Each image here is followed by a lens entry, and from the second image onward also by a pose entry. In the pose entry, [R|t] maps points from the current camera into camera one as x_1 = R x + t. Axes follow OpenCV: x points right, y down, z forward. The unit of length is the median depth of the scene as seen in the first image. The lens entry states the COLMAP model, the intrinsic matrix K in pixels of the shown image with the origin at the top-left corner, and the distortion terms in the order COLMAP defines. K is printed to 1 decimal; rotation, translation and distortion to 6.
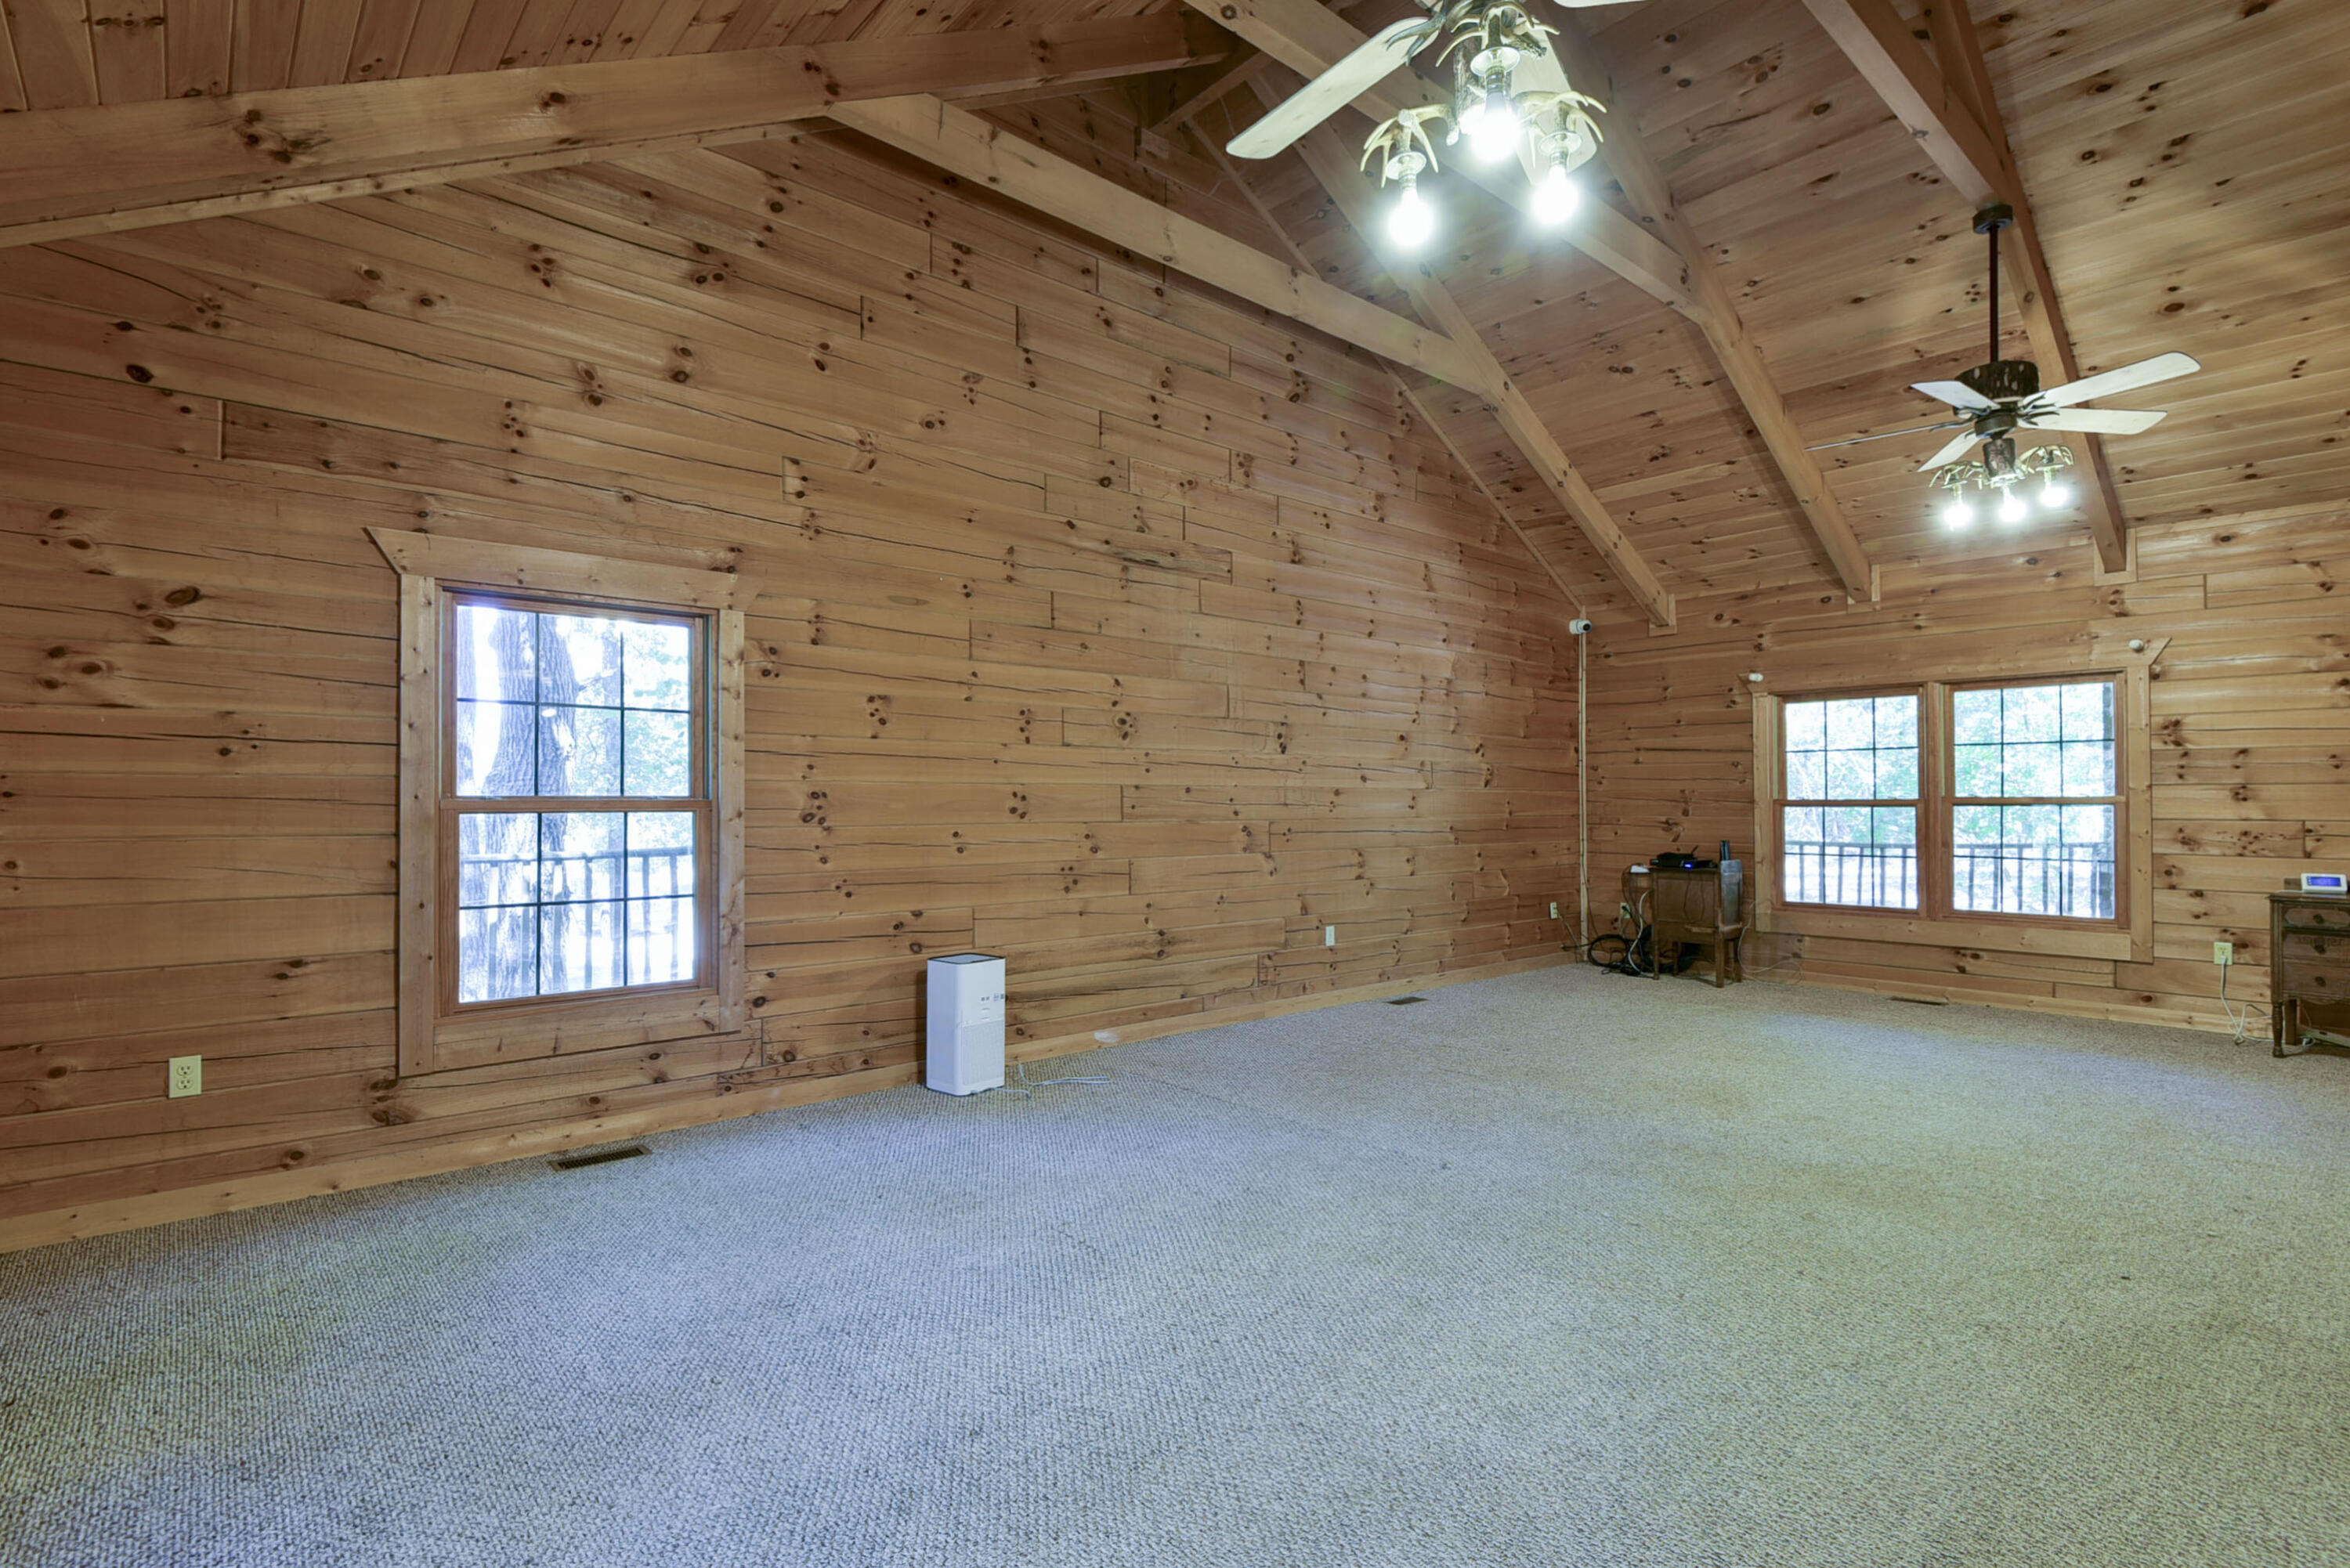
lens RADIAL K [[1109.0, 0, 1165.2], [0, 1109.0, 795.1], [0, 0, 1]] dist [0.006284, -0.002667]
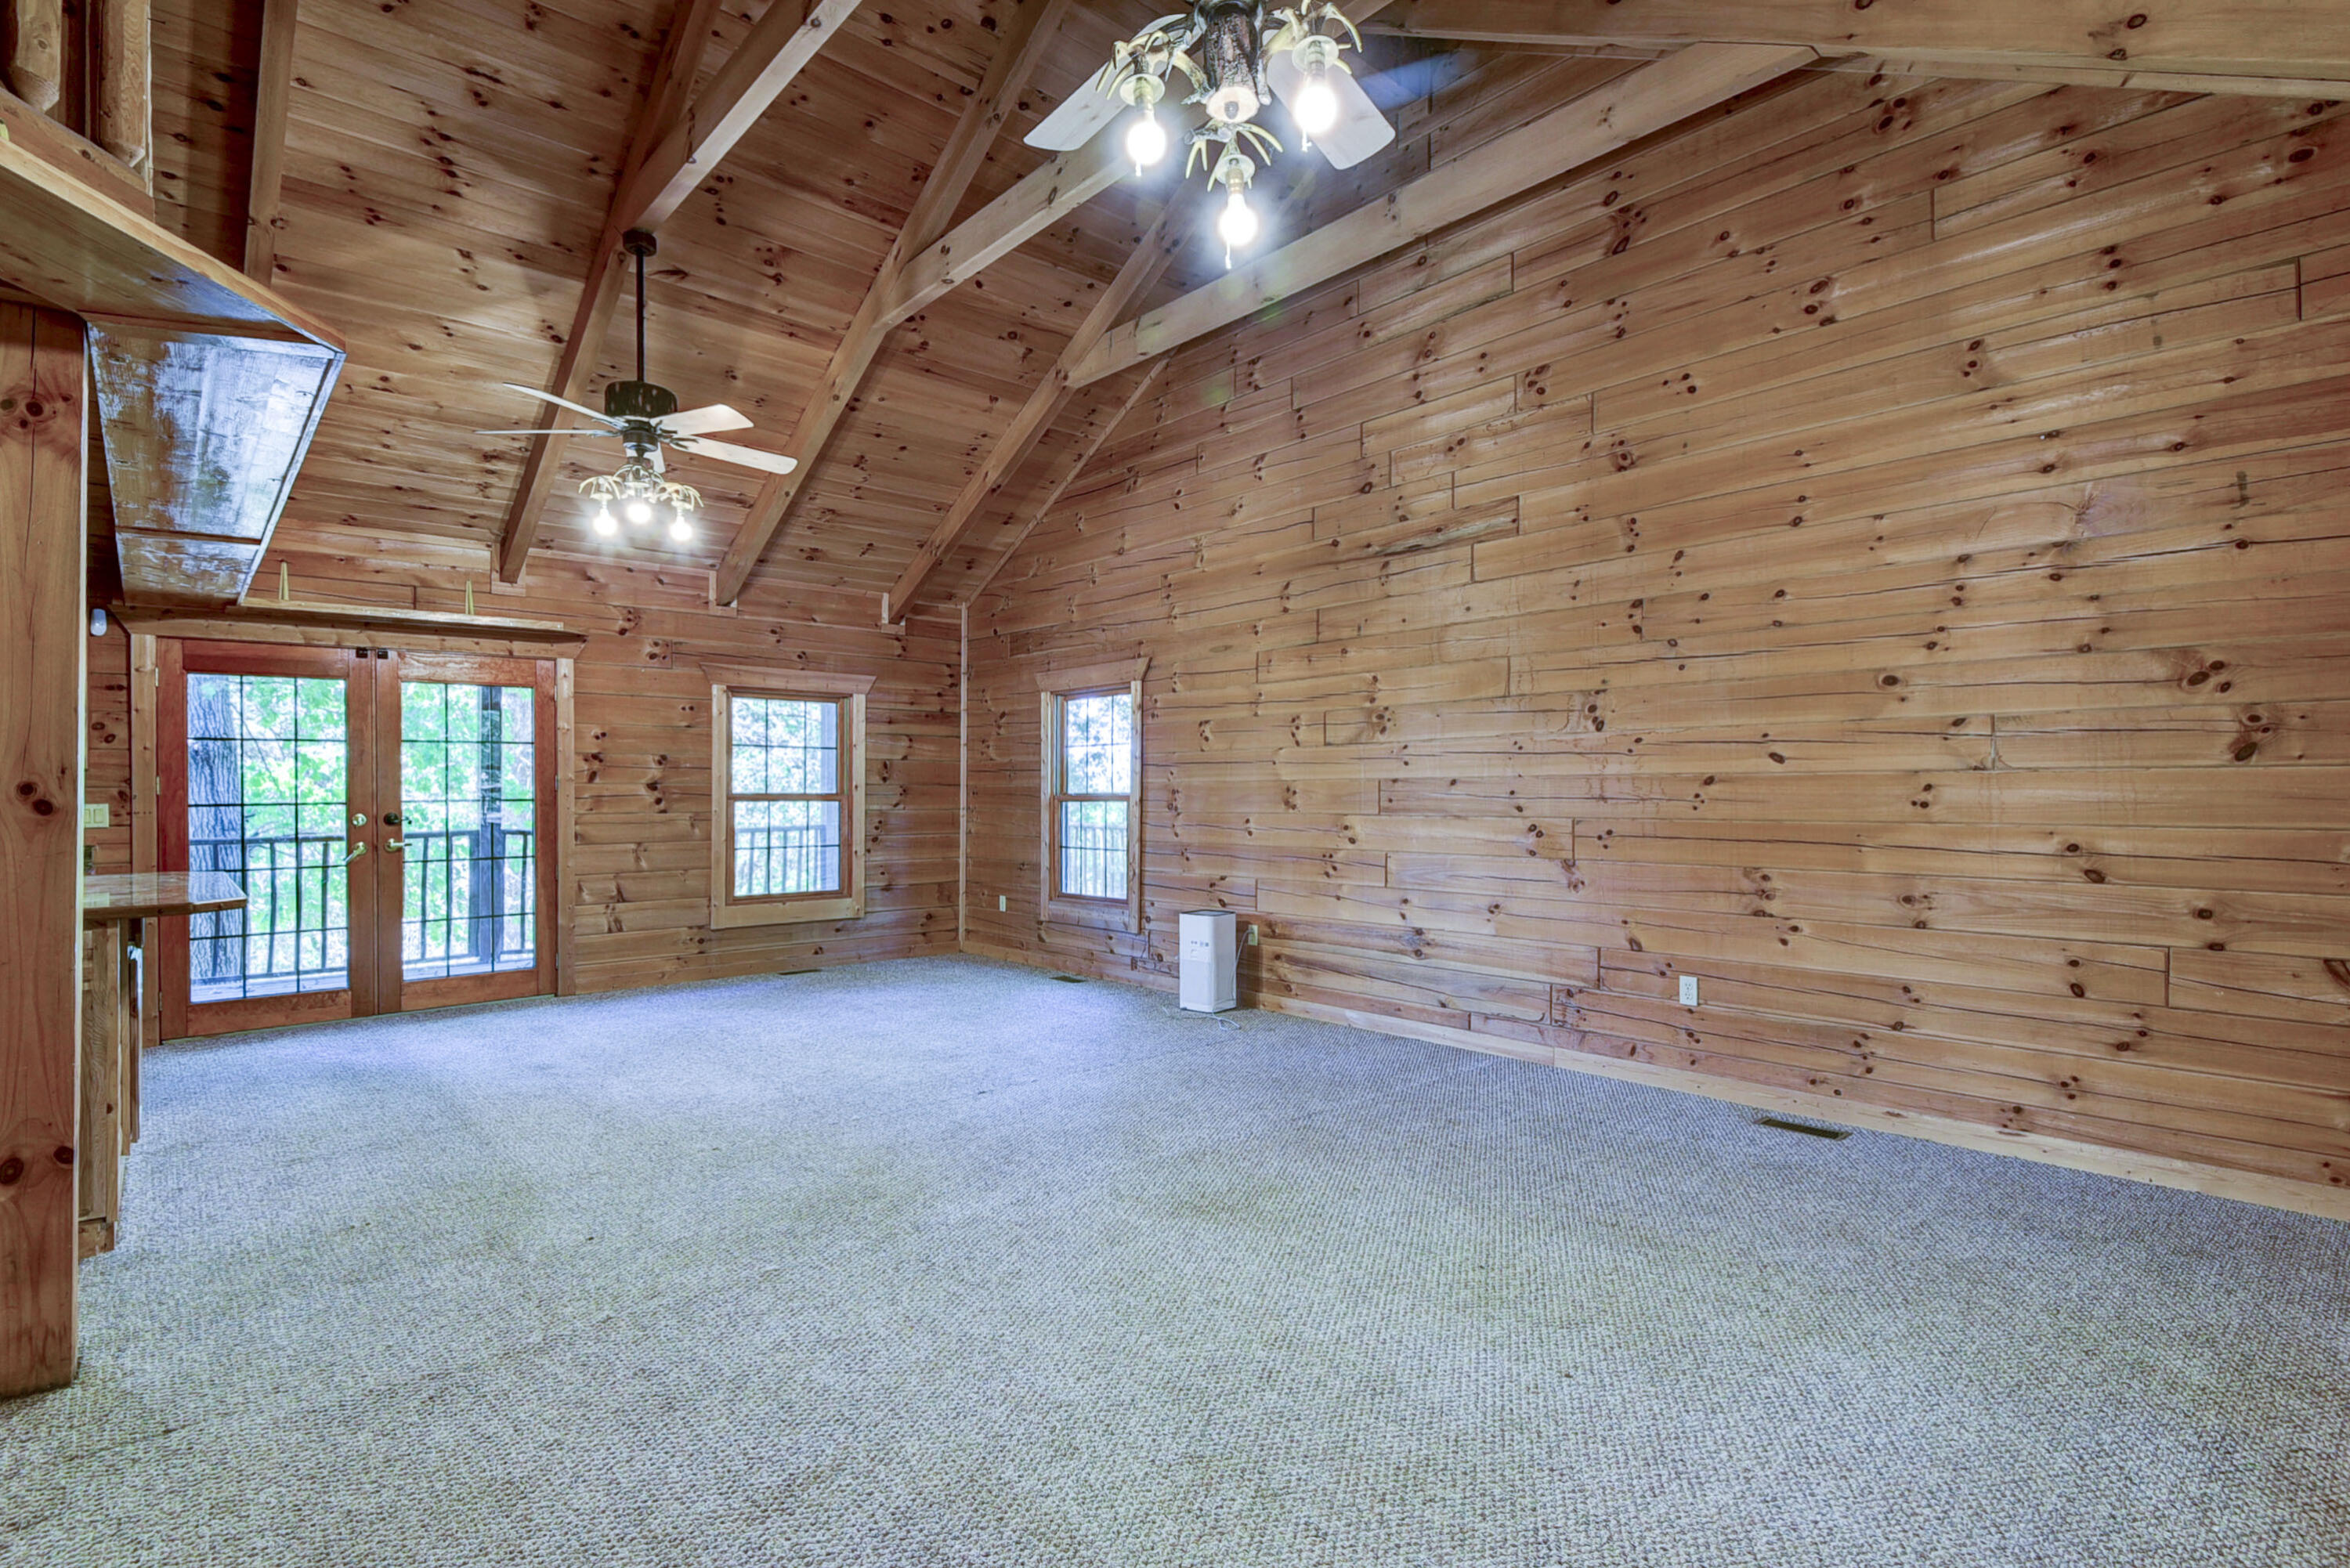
lens RADIAL K [[1109.0, 0, 1161.8], [0, 1109.0, 791.1], [0, 0, 1]] dist [0.006284, -0.002667]
pose [[0.007227, -0.002965, -0.999969, 0.852620], [0.008945, 0.999956, -0.002901, 0.003072], [0.999934, -0.008923, 0.007253, 0.689099]]
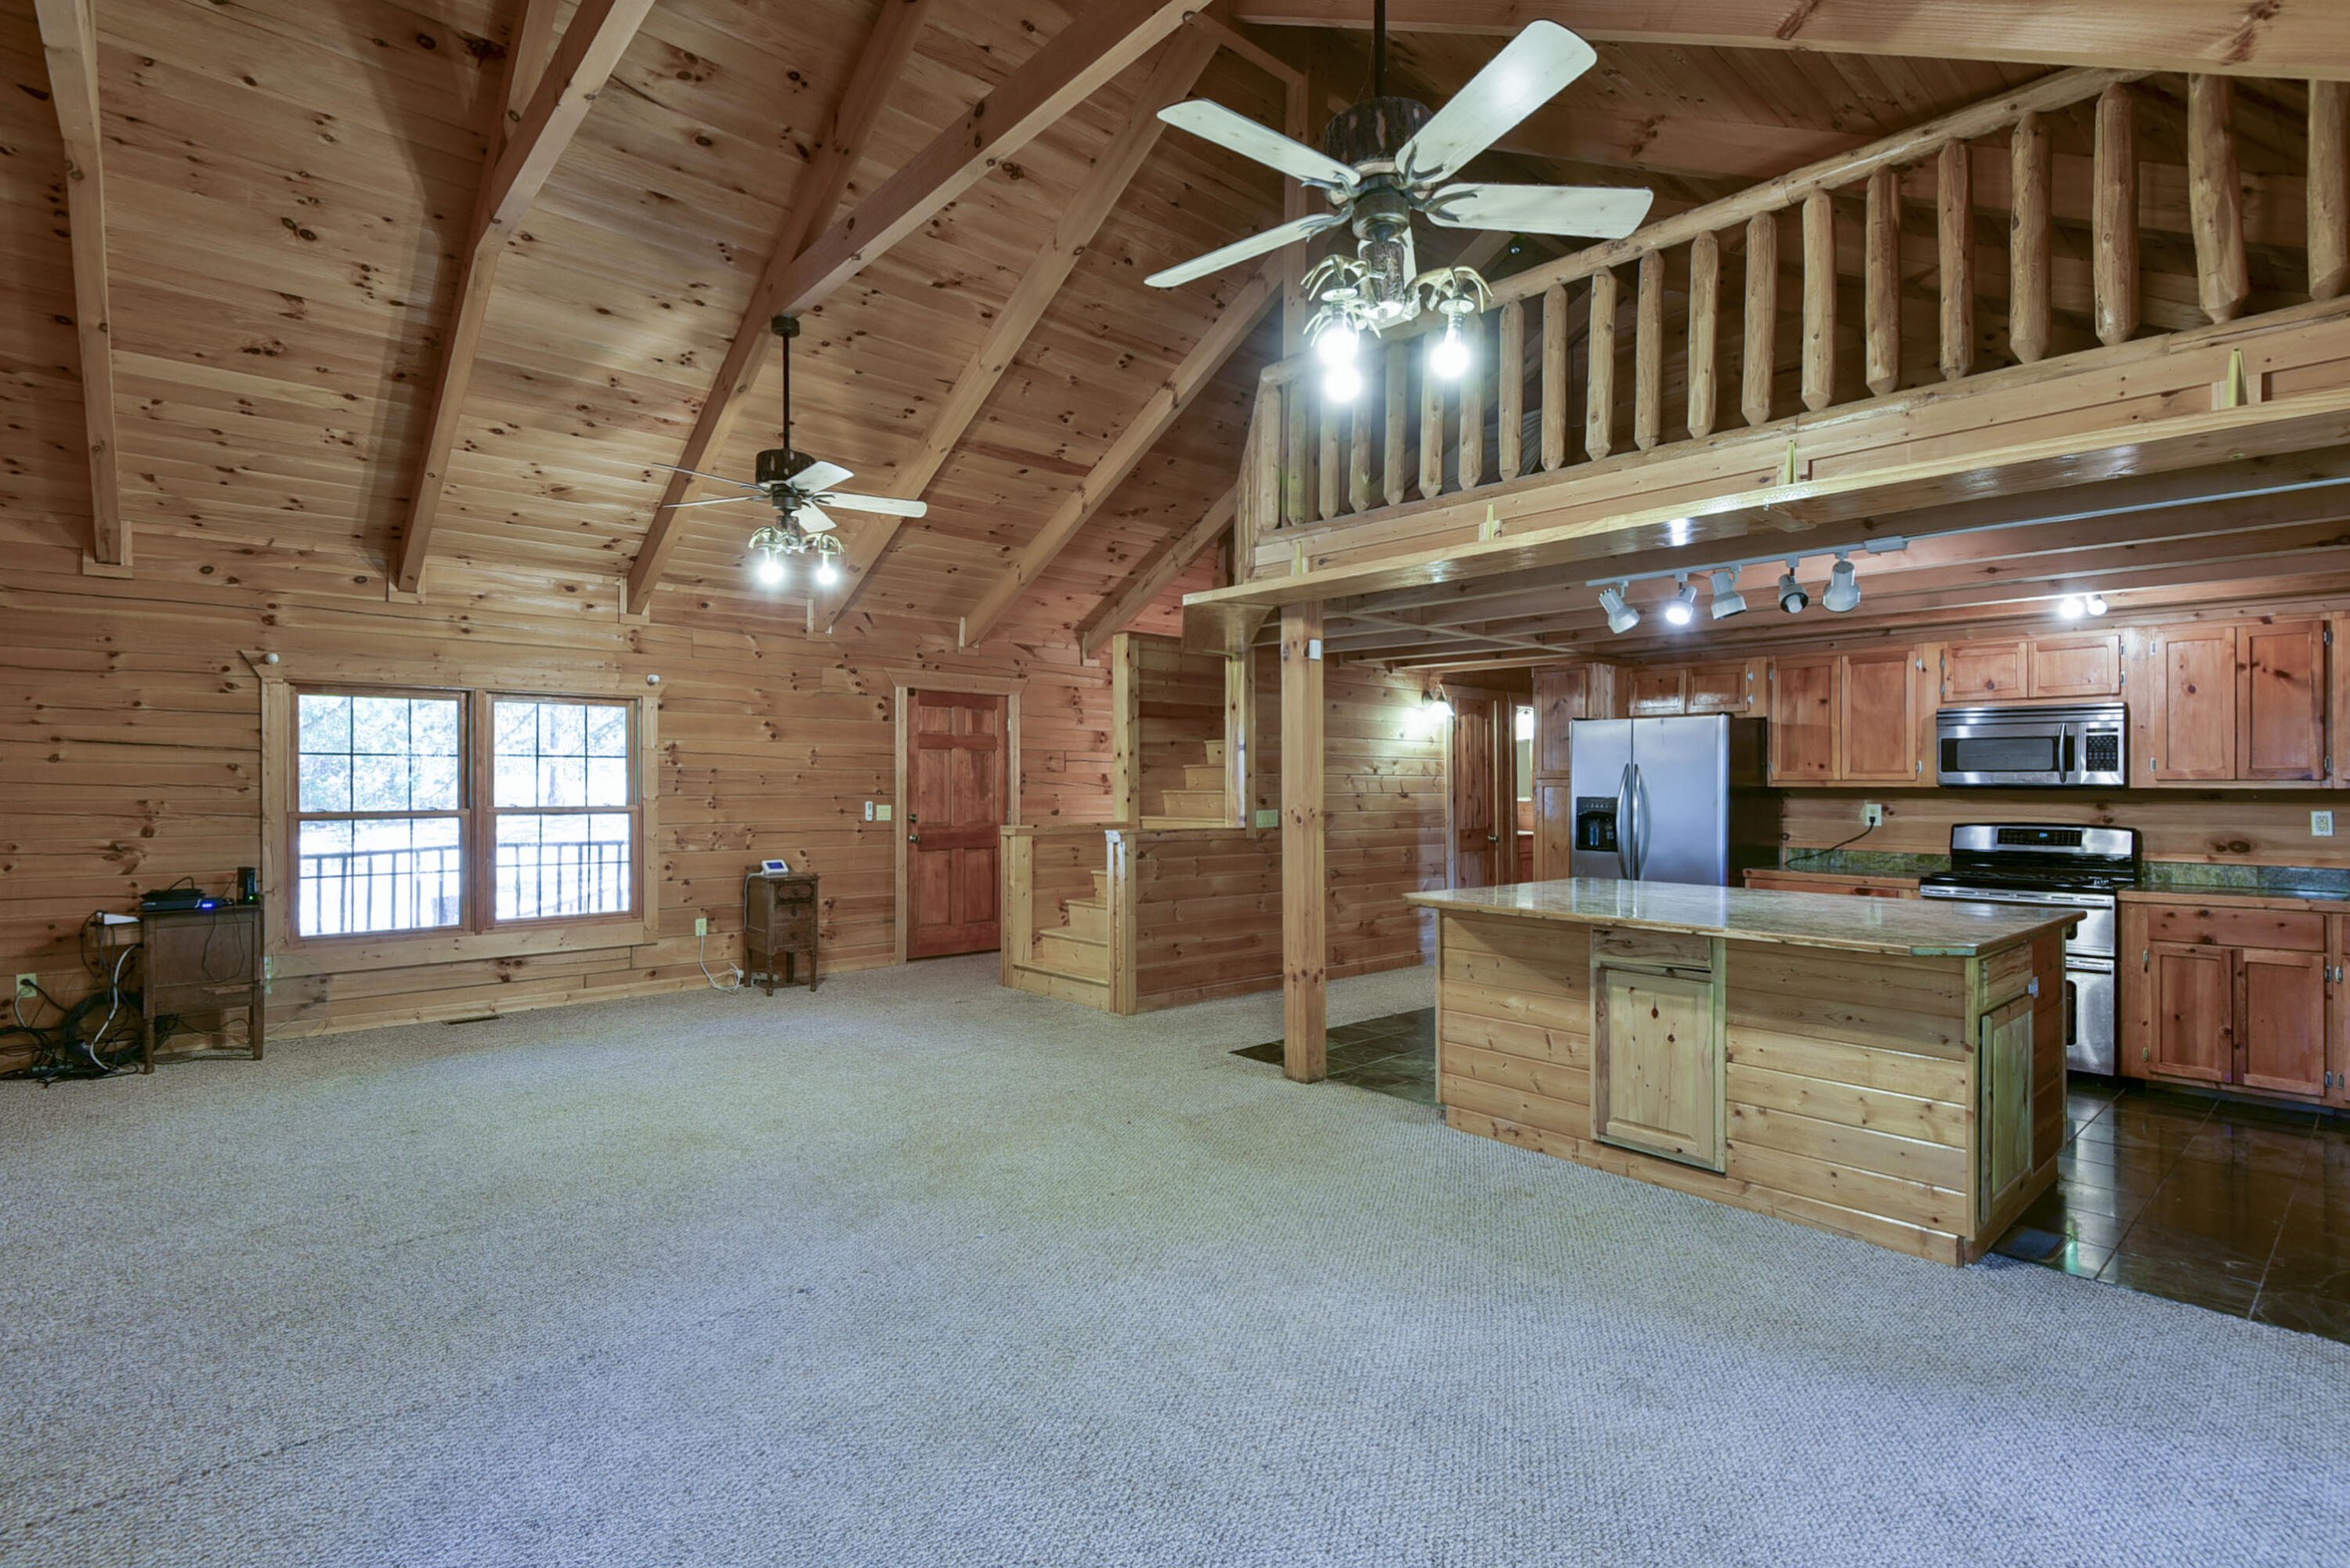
lens RADIAL K [[1109.0, 0, 1222.3], [0, 1109.0, 781.0], [0, 0, 1]] dist [0.006284, -0.002667]
pose [[-0.021693, 0.006307, 0.999745, -0.337280], [-0.004906, 0.999967, -0.006415, -0.020646], [-0.999753, -0.005044, -0.021662, 0.419511]]
